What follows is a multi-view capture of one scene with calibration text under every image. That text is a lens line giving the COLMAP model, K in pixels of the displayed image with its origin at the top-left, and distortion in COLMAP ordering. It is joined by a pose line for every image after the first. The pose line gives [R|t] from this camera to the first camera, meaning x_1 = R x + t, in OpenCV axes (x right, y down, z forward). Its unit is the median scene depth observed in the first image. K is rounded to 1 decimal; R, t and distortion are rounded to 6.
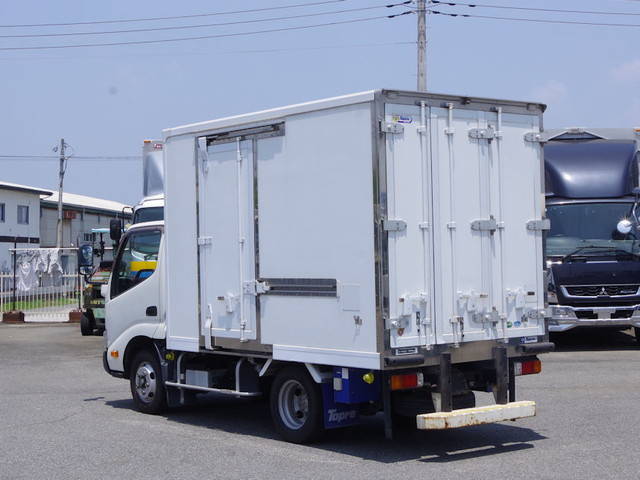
lens RADIAL K [[1229.1, 0, 320.0], [0, 1229.1, 240.0], [0, 0, 1]] dist [-0.449237, -0.013317]
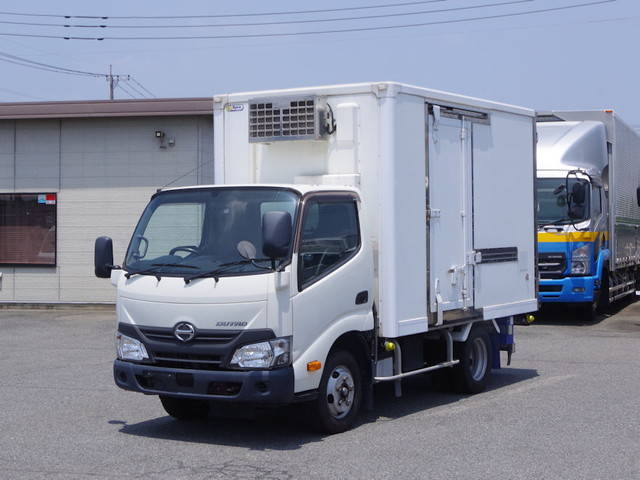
lens RADIAL K [[1229.1, 0, 320.0], [0, 1229.1, 240.0], [0, 0, 1]] dist [-0.449237, -0.013317]
pose [[-0.346008, 0.004196, 0.938222, -1.056795], [-0.000283, 0.999989, -0.004576, 0.028935], [-0.938232, -0.001849, -0.346003, 1.555893]]
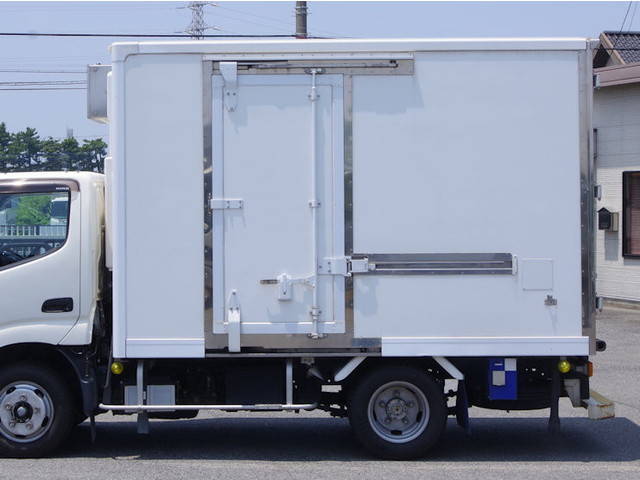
lens RADIAL K [[820.1, 0, 320.0], [0, 820.1, 240.0], [0, 0, 1]] dist [-0.005030, -0.010284]
pose [[0.613301, 0.009911, 0.789787, -0.490132], [-0.016744, 0.999860, 0.000455, 0.023140], [-0.789672, -0.013503, 0.613381, 0.719358]]
